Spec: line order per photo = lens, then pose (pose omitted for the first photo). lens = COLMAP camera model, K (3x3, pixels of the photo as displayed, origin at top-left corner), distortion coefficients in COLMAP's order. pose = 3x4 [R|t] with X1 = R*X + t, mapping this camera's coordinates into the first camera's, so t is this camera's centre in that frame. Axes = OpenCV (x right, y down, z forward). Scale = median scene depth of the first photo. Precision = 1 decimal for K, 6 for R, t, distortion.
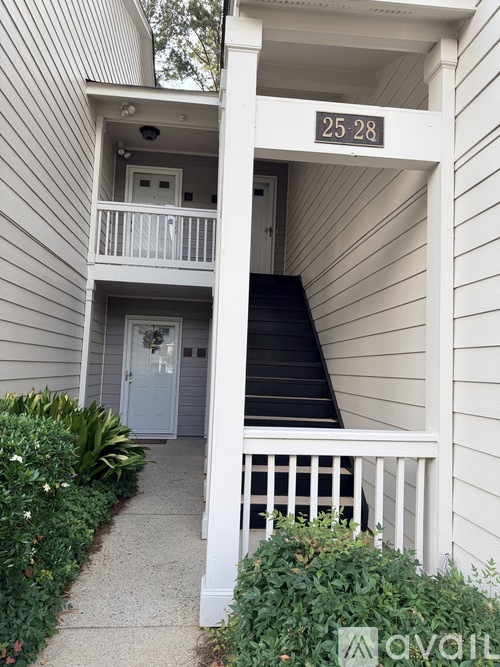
lens RADIAL K [[477.7, 0, 250.0], [0, 477.7, 333.5], [0, 0, 1]] dist [-0.001609, 0.000217]
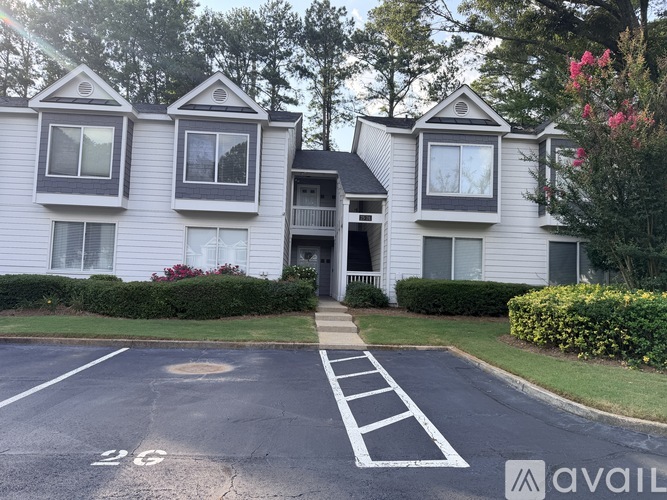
lens RADIAL K [[477.7, 0, 333.5], [0, 477.7, 250.0], [0, 0, 1]] dist [-0.001609, 0.000217]
pose [[0.999446, -0.004937, -0.032920, 0.006377], [0.005003, 0.999986, 0.001935, -0.025589], [0.032910, -0.002099, 0.999456, -1.791855]]
